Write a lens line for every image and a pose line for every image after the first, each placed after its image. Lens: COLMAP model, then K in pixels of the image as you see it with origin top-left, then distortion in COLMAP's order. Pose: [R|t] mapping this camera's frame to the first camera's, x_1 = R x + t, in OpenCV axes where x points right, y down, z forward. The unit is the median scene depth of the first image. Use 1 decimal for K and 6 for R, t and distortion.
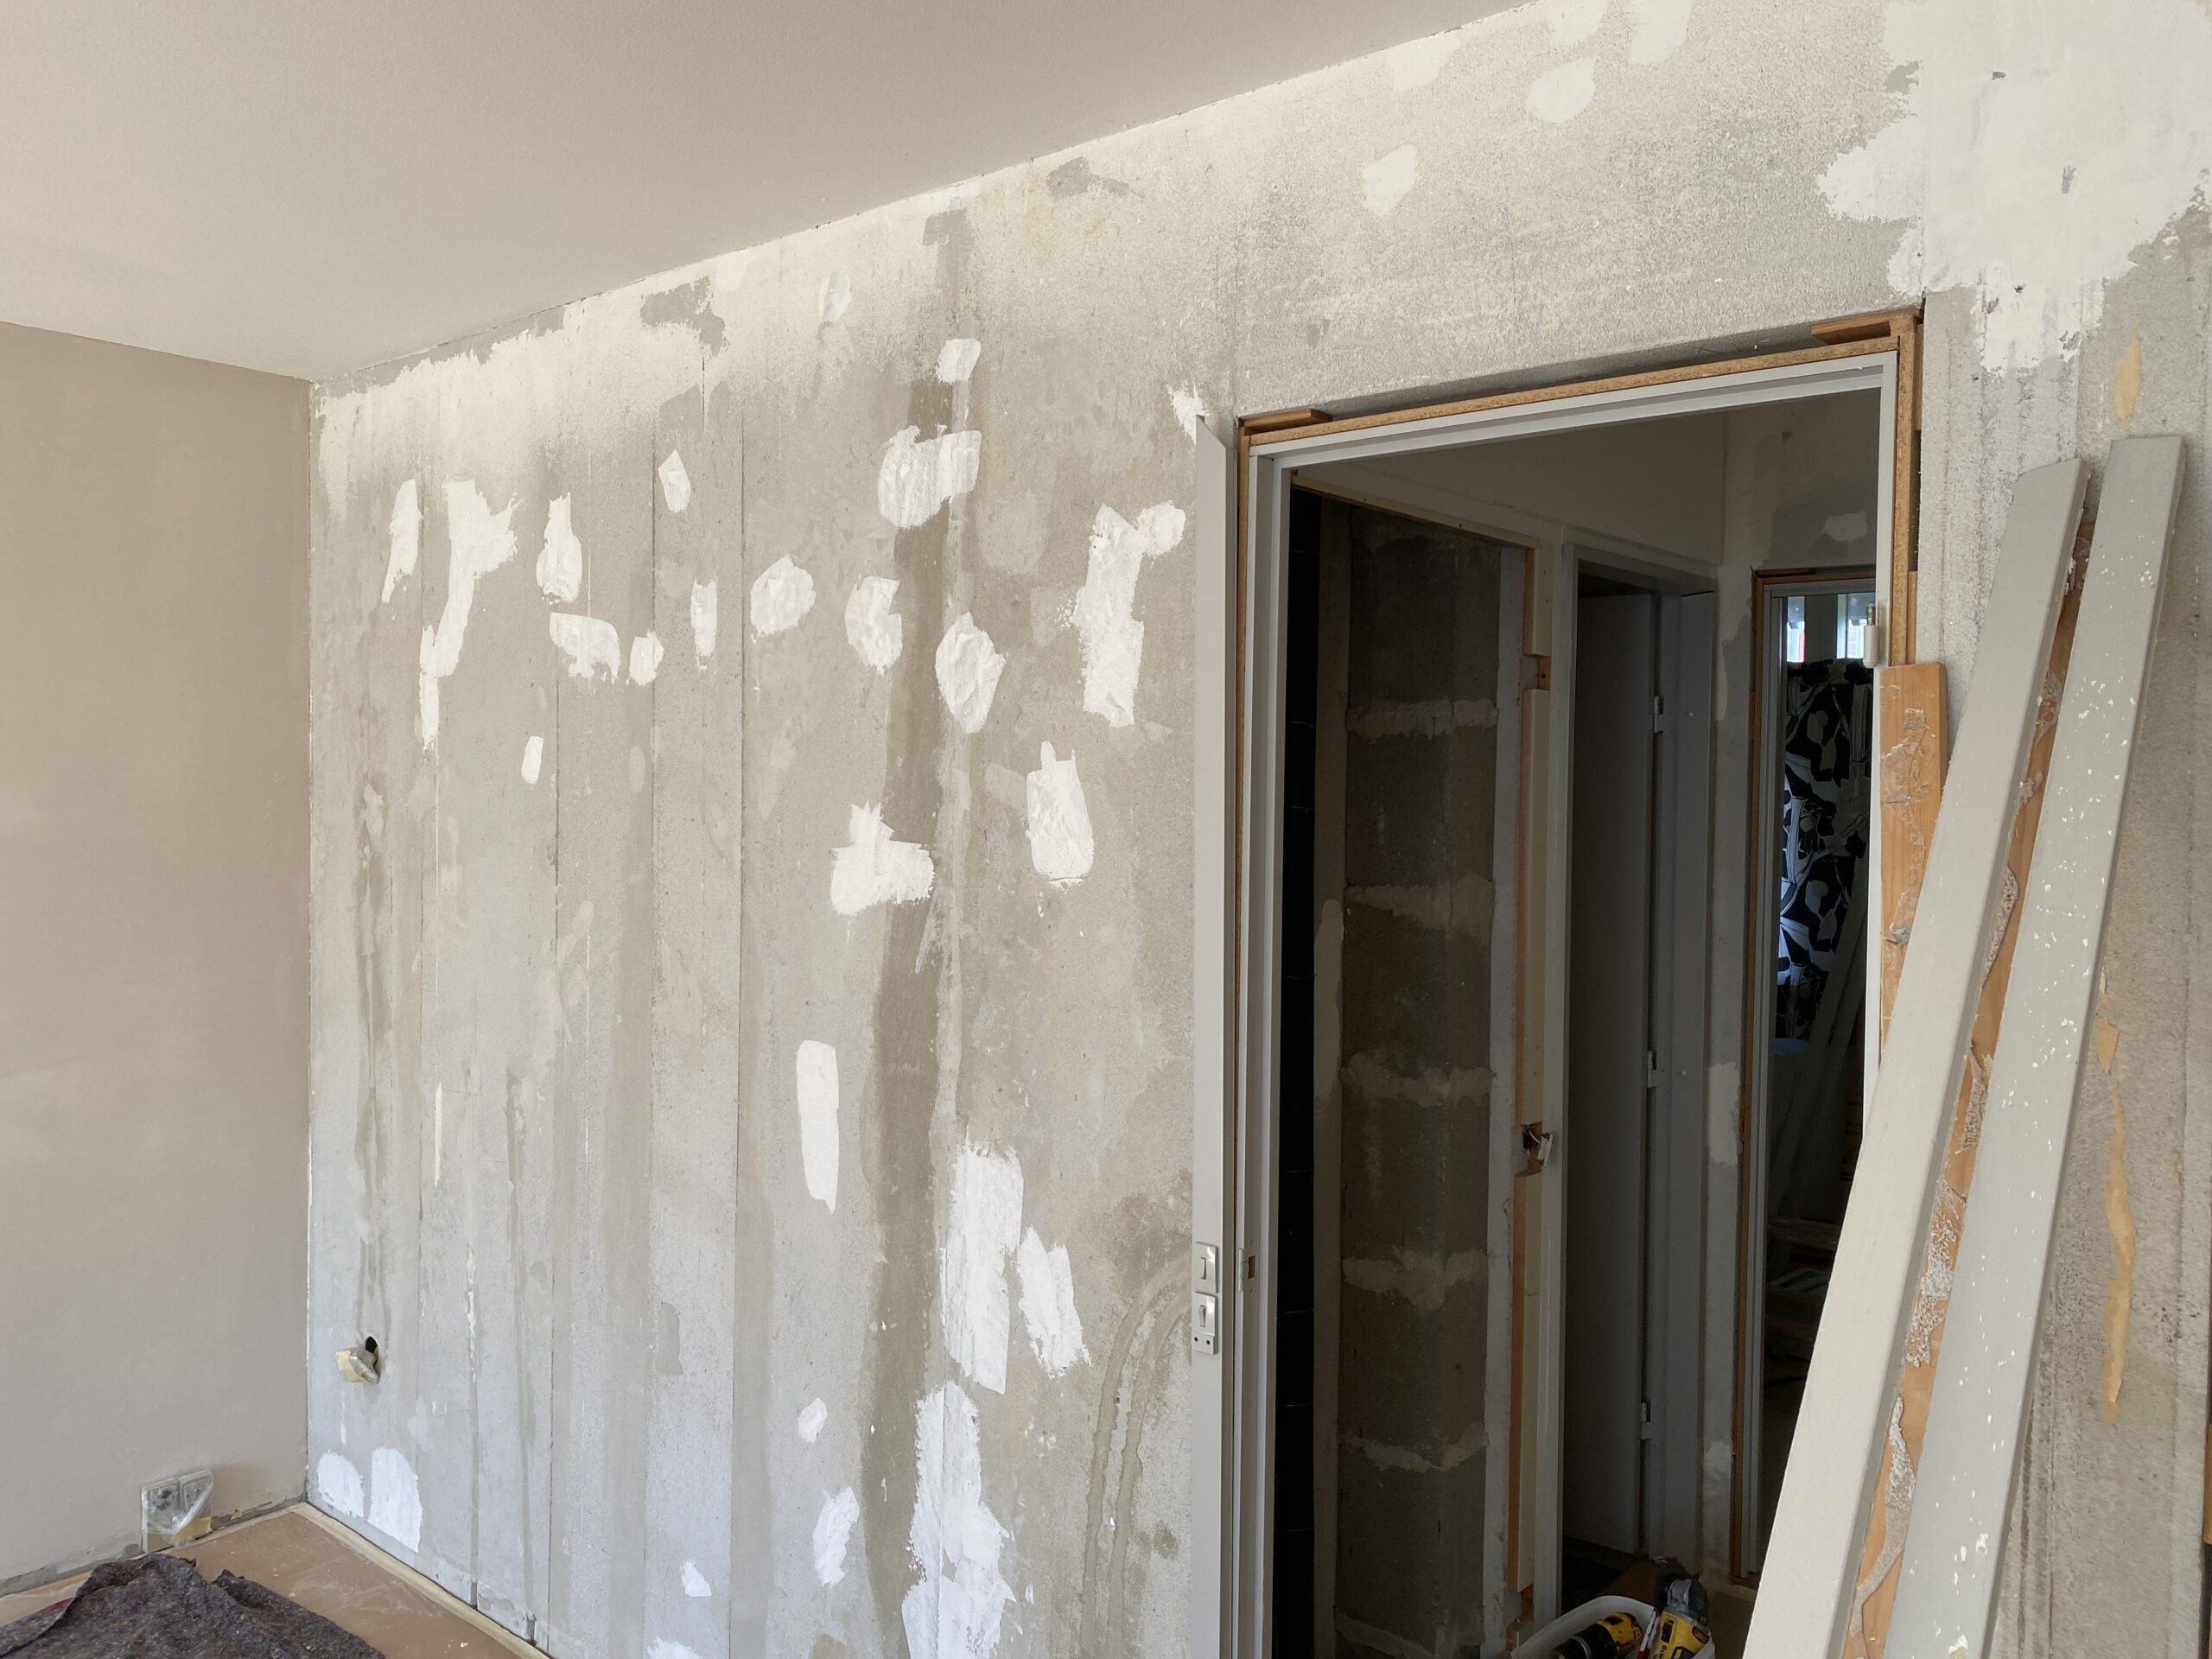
lens RADIAL K [[1704.4, 0, 1089.9], [0, 1704.4, 823.2], [0, 0, 1]] dist [0.044880, -0.054543]
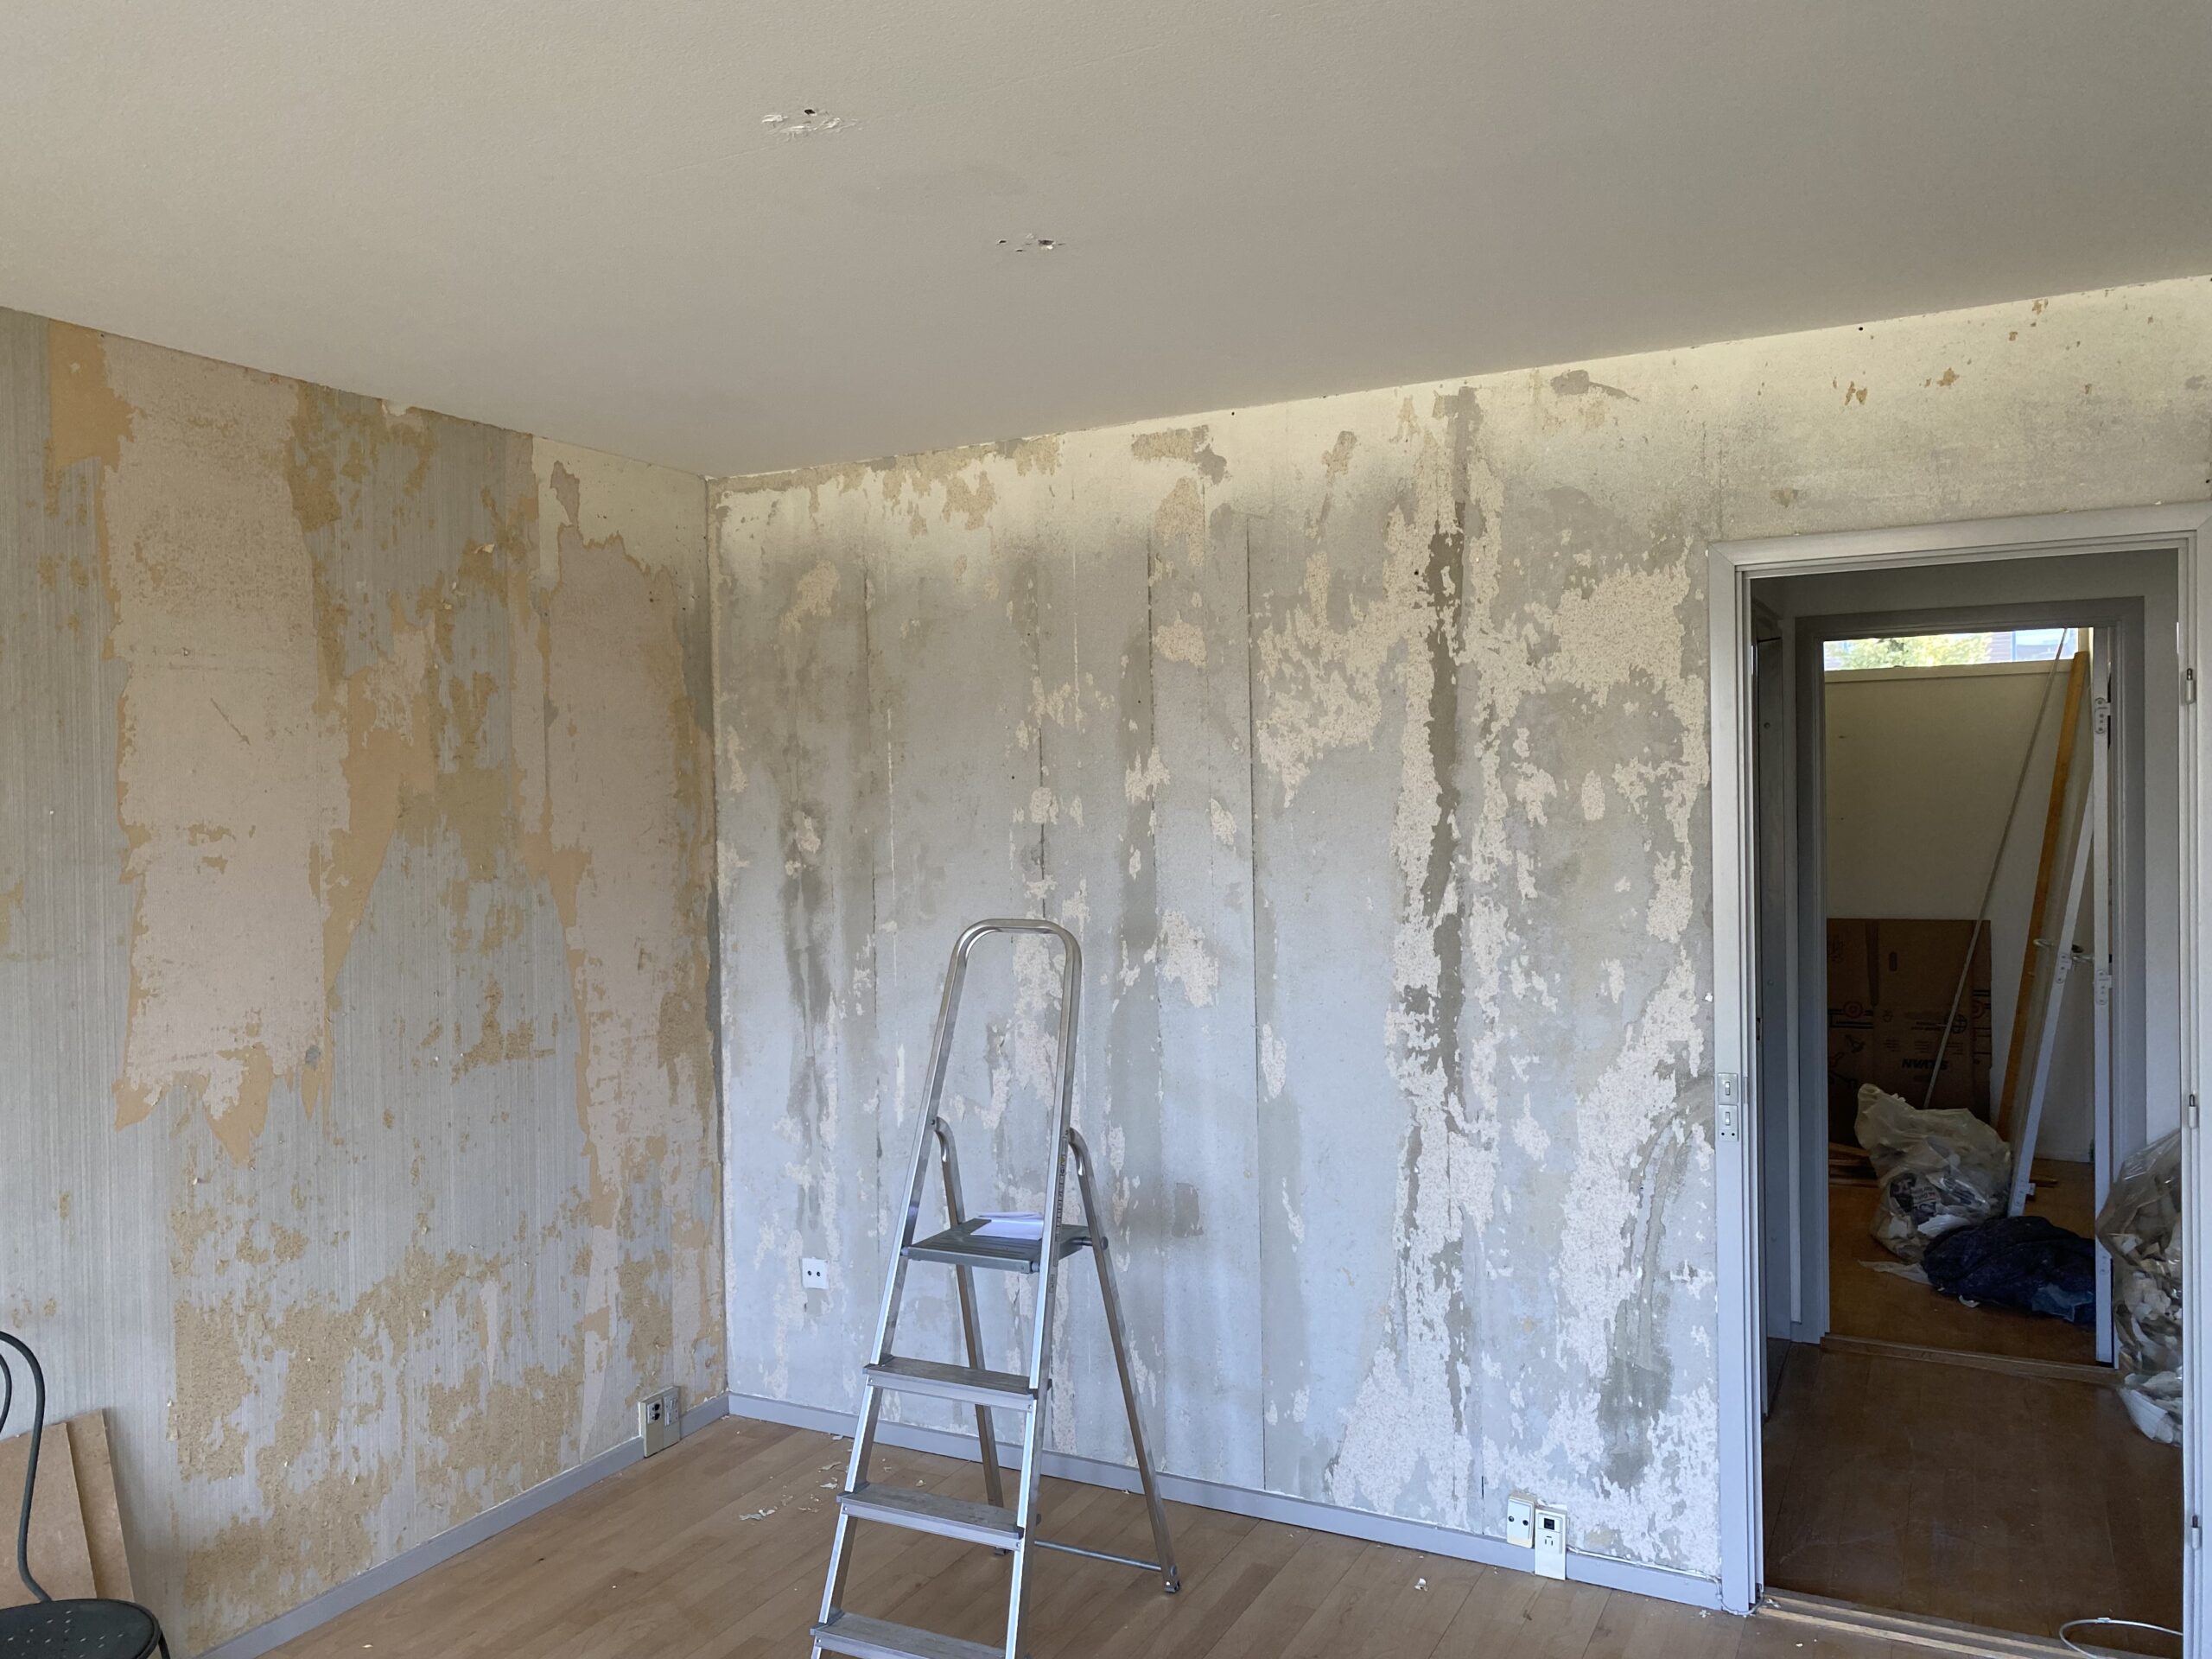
lens RADIAL K [[1704.4, 0, 1085.9], [0, 1704.4, 848.4], [0, 0, 1]] dist [0.044880, -0.054543]
pose [[0.976190, -0.032371, 0.214487, -0.714492], [0.032853, 0.999459, 0.001320, 0.014385], [-0.214414, 0.005757, 0.976726, -0.350605]]
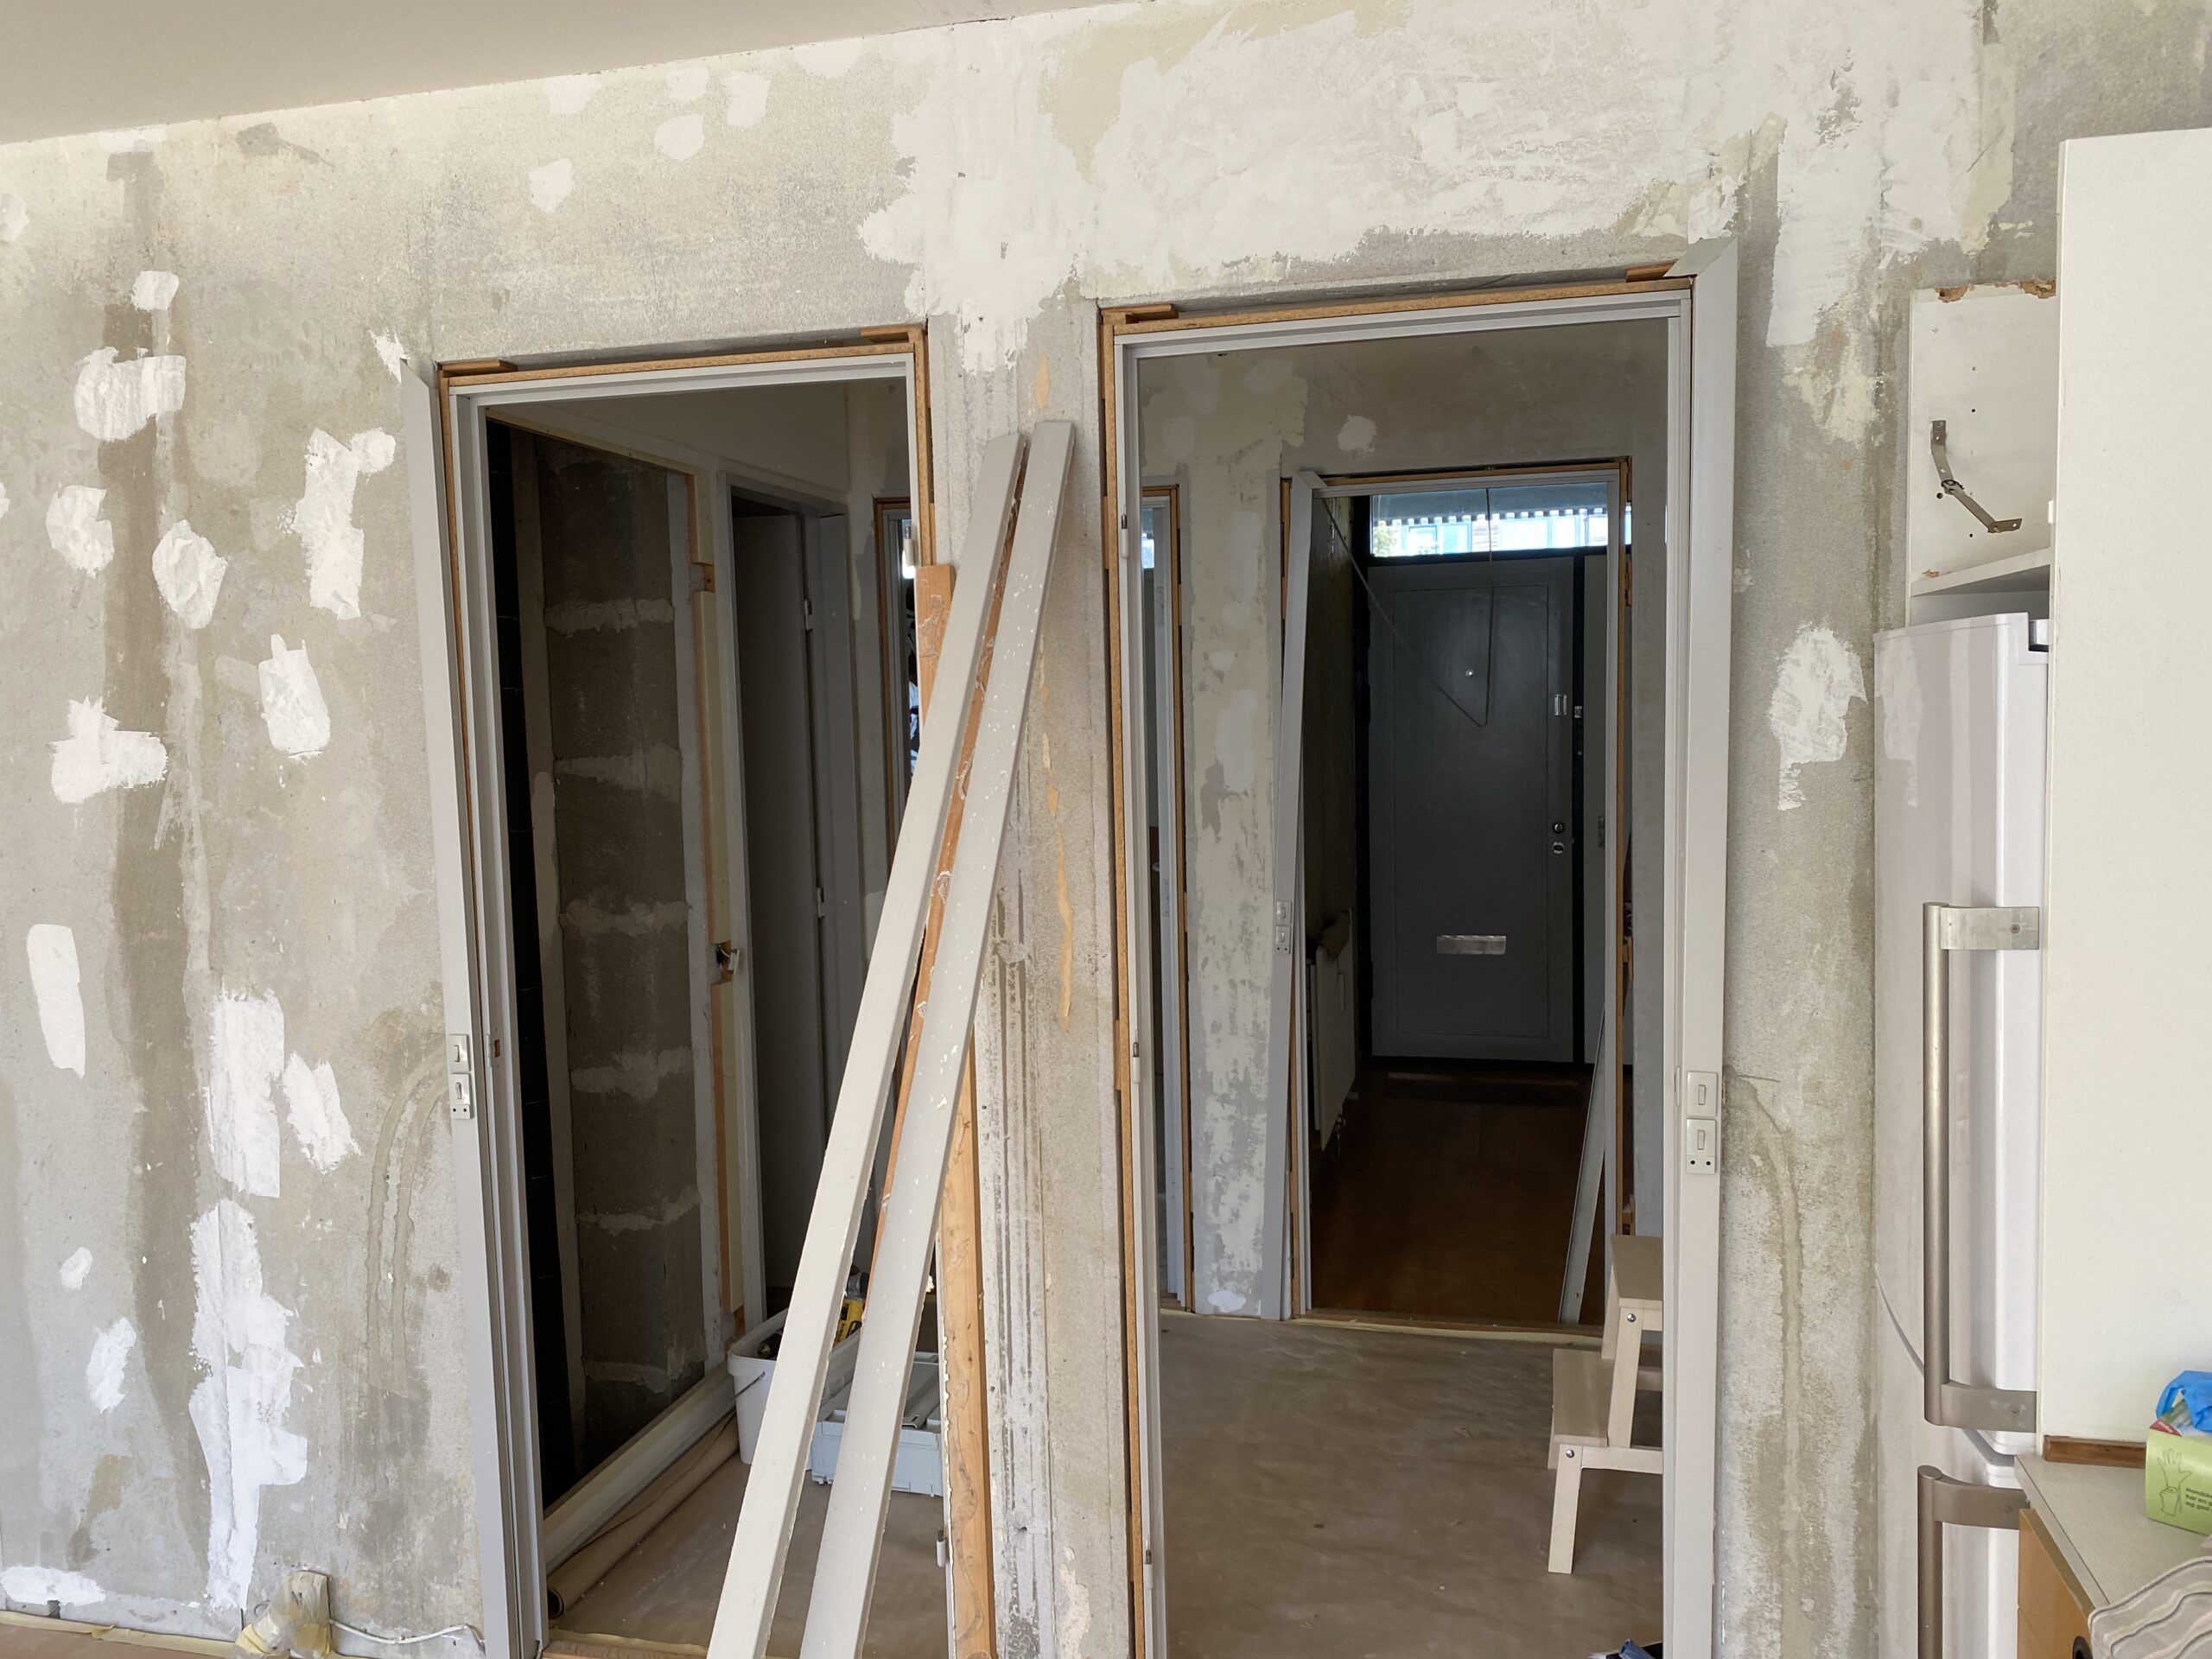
lens RADIAL K [[1704.4, 0, 1109.4], [0, 1704.4, 838.2], [0, 0, 1]] dist [0.044880, -0.054543]
pose [[0.890844, -0.071905, 0.448583, -0.051681], [0.047082, 0.996691, 0.066261, 0.037141], [-0.451863, -0.037908, 0.891282, -0.280120]]
